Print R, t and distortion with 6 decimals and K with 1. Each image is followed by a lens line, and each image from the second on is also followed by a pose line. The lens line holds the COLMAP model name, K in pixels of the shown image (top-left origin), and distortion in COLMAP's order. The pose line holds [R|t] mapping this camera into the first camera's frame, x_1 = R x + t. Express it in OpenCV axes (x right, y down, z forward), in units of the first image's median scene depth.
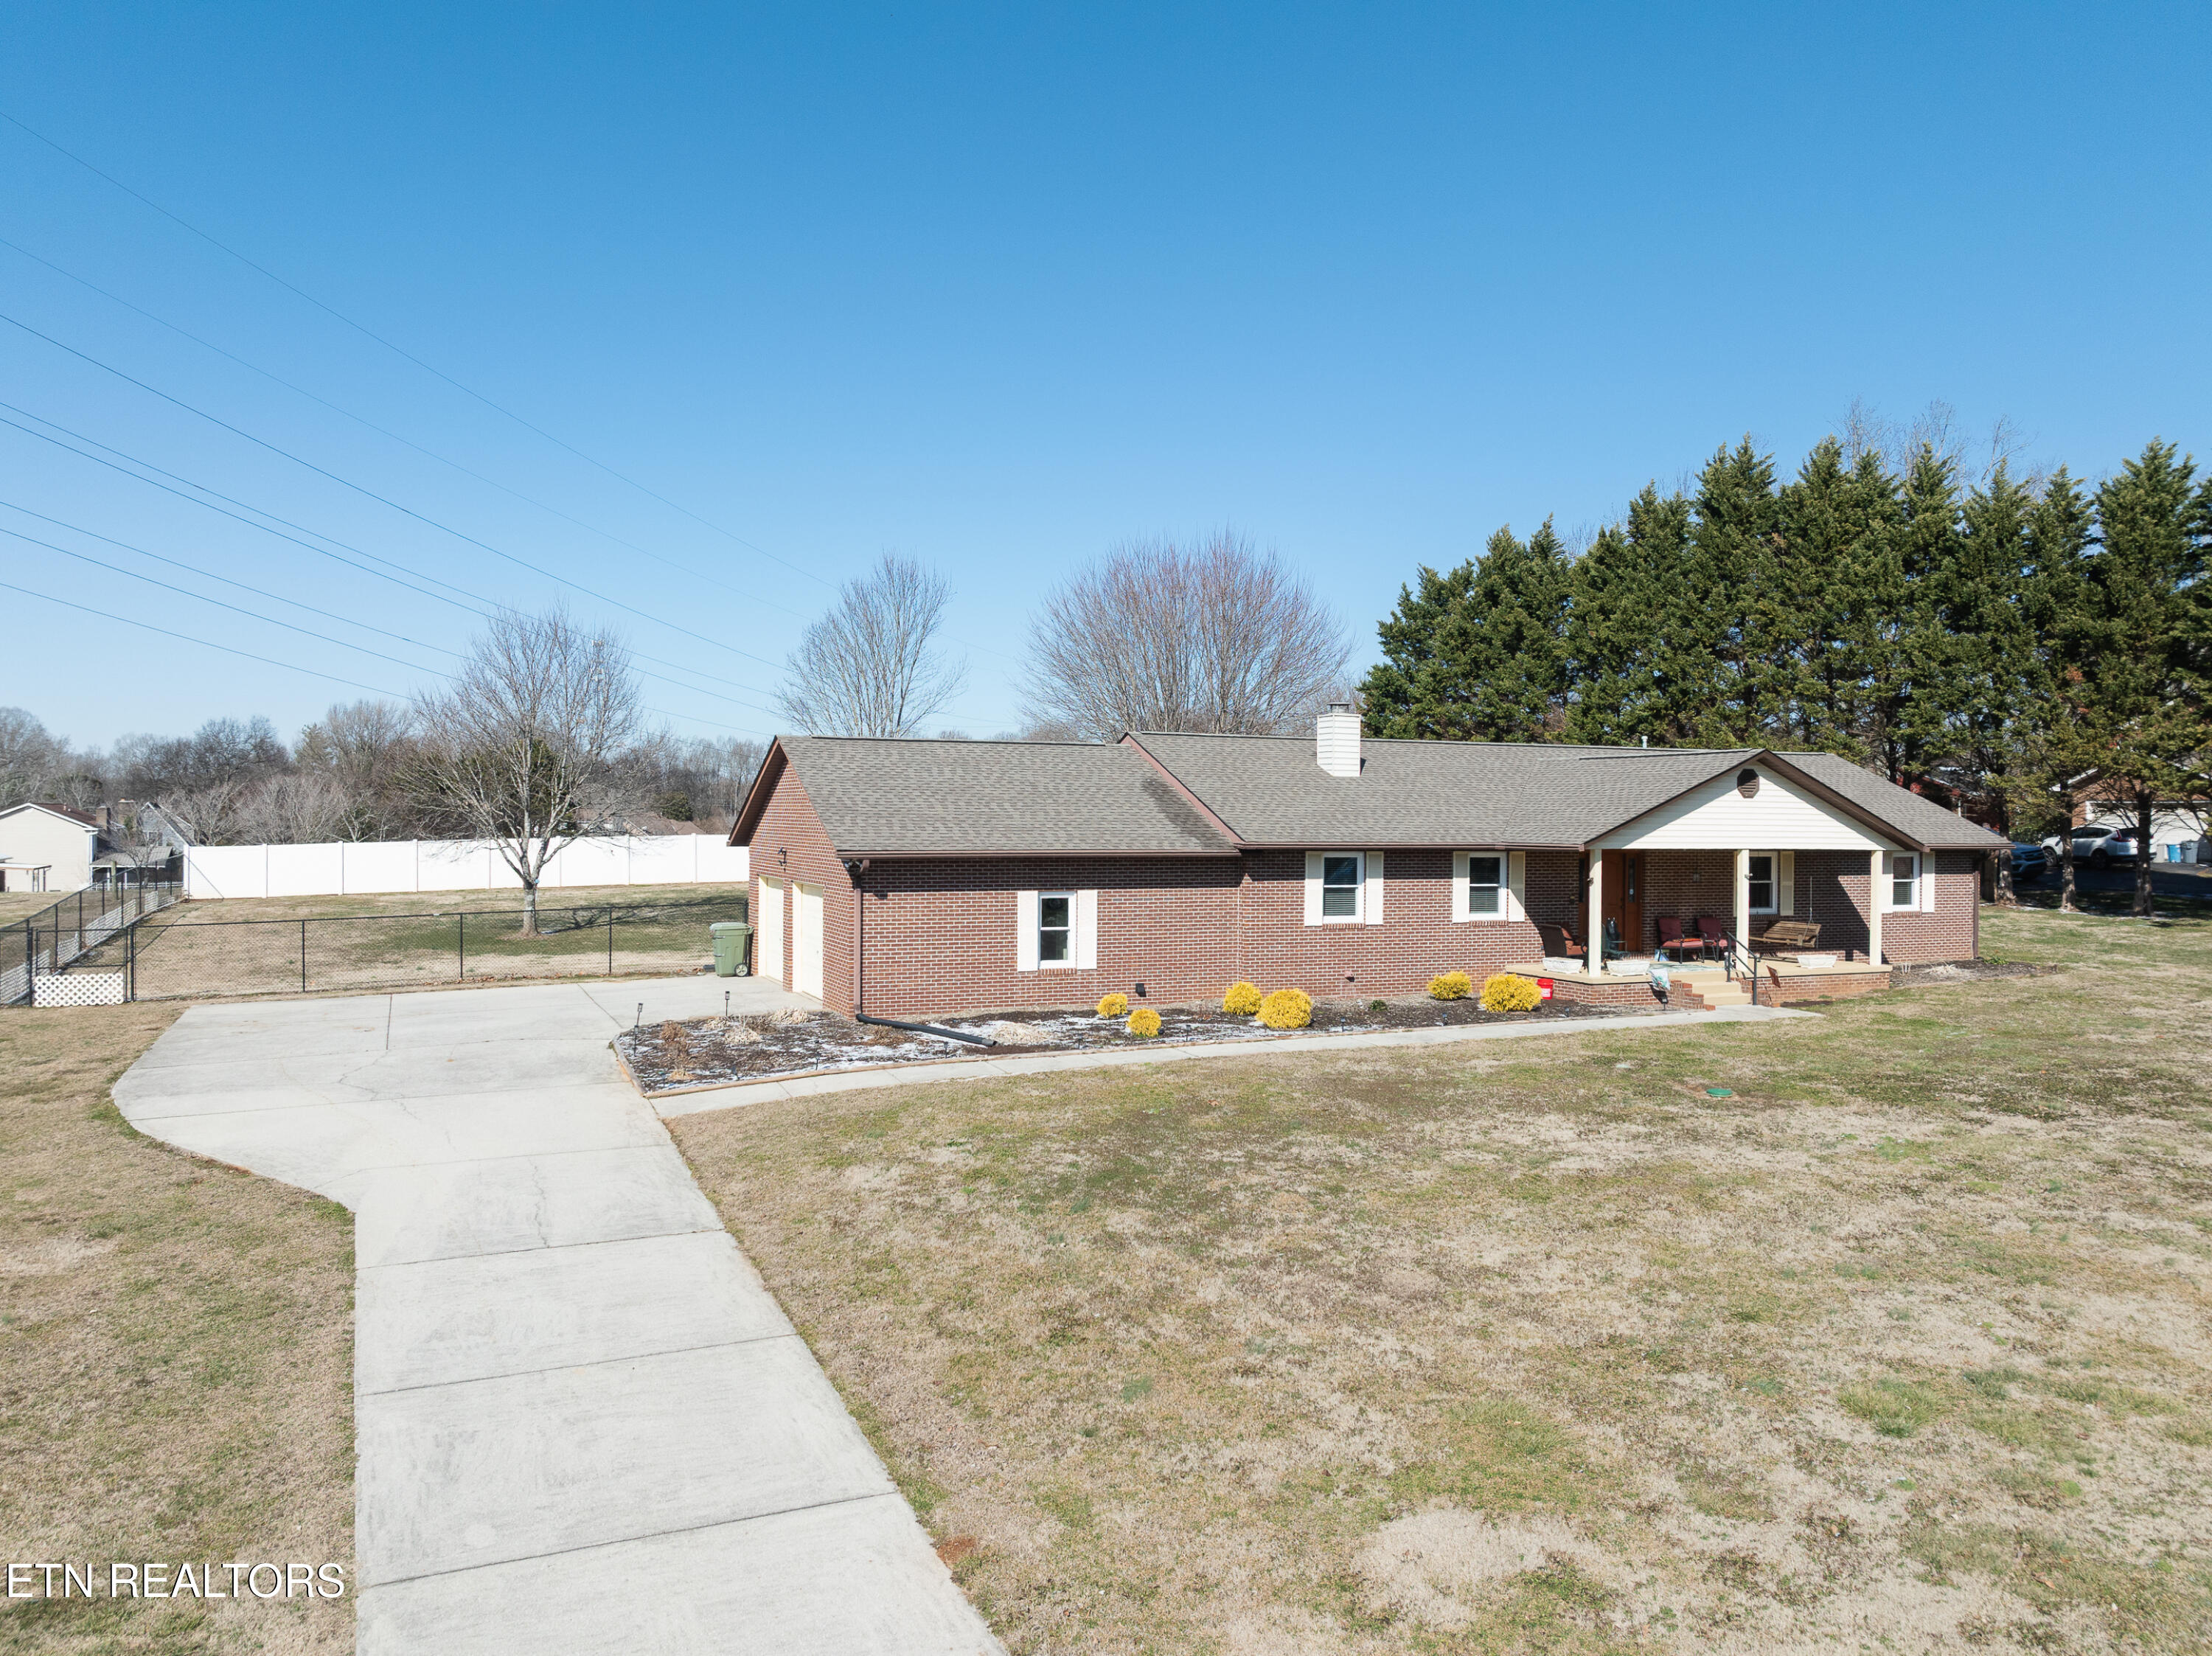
lens RADIAL K [[1572.4, 0, 1106.0], [0, 1572.4, 828.0], [0, 0, 1]] dist [-0.007679, -0.005483]
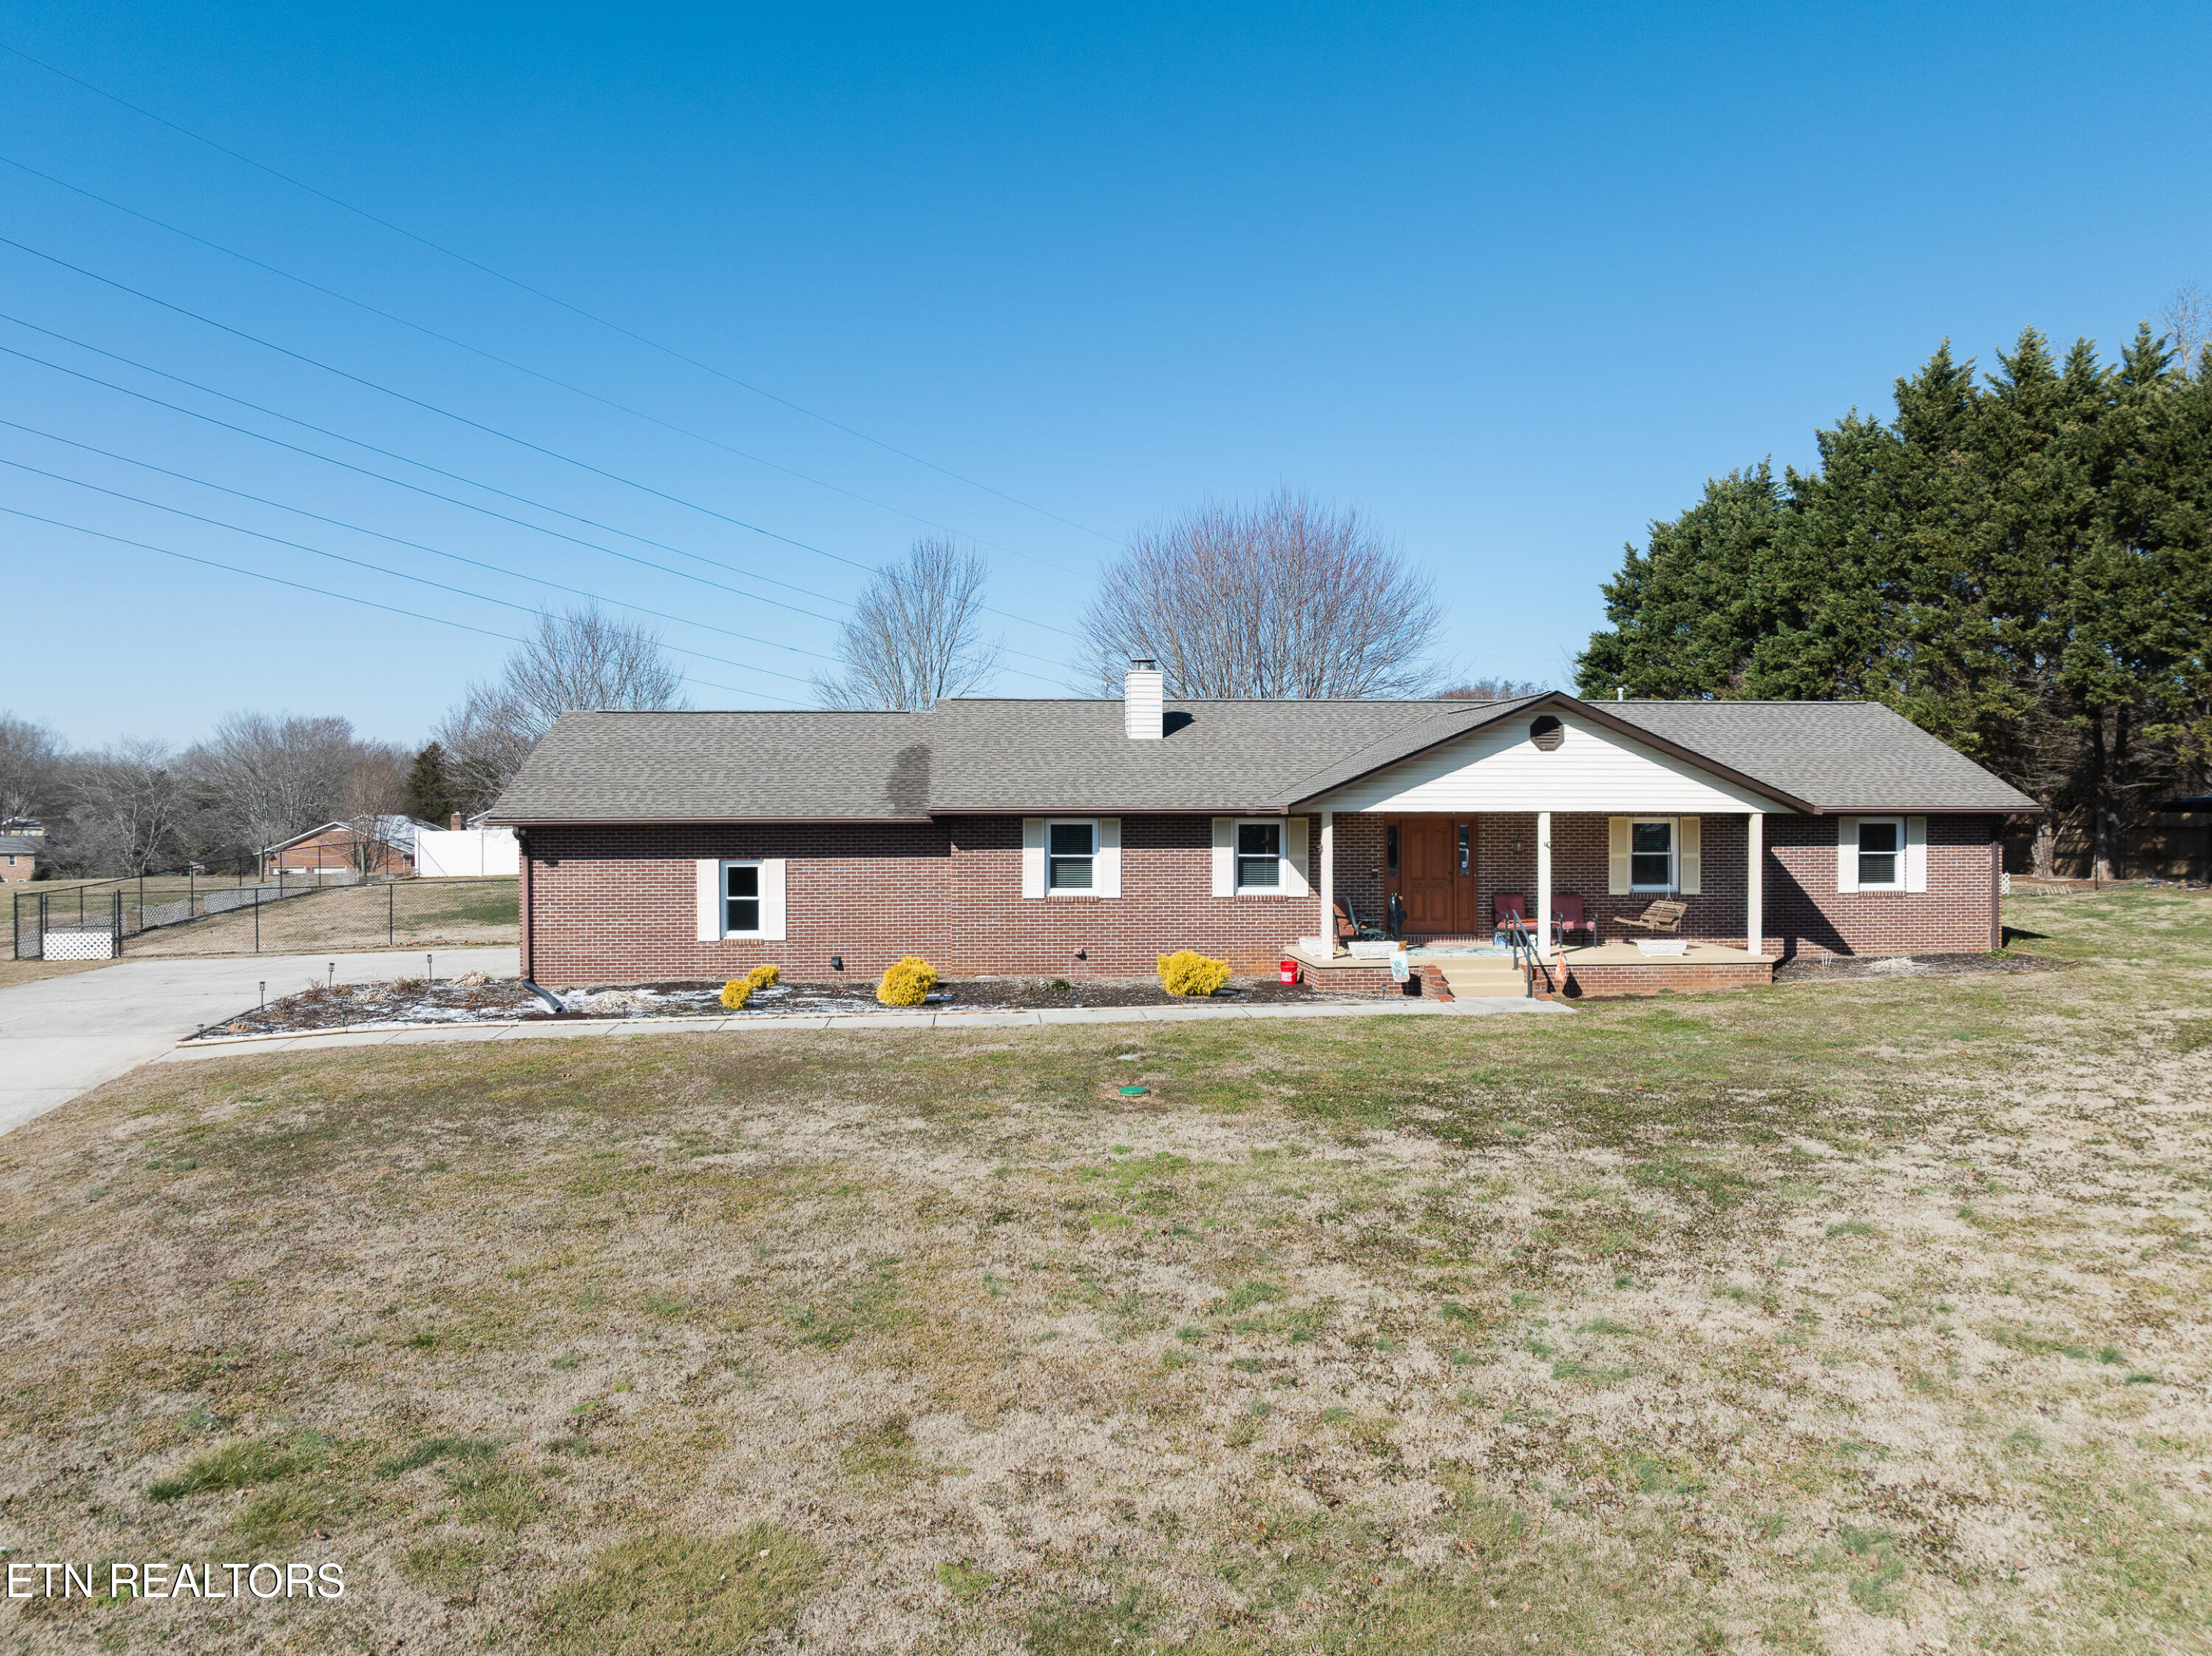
lens RADIAL K [[1518.0, 0, 1103.3], [0, 1518.0, 861.9], [0, 0, 1]] dist [-0.066235, 0.035667]
pose [[0.948028, -0.000429, -0.318185, 0.455653], [0.008718, 0.999659, 0.024628, 0.019217], [0.318066, -0.026122, 0.947709, 0.170979]]
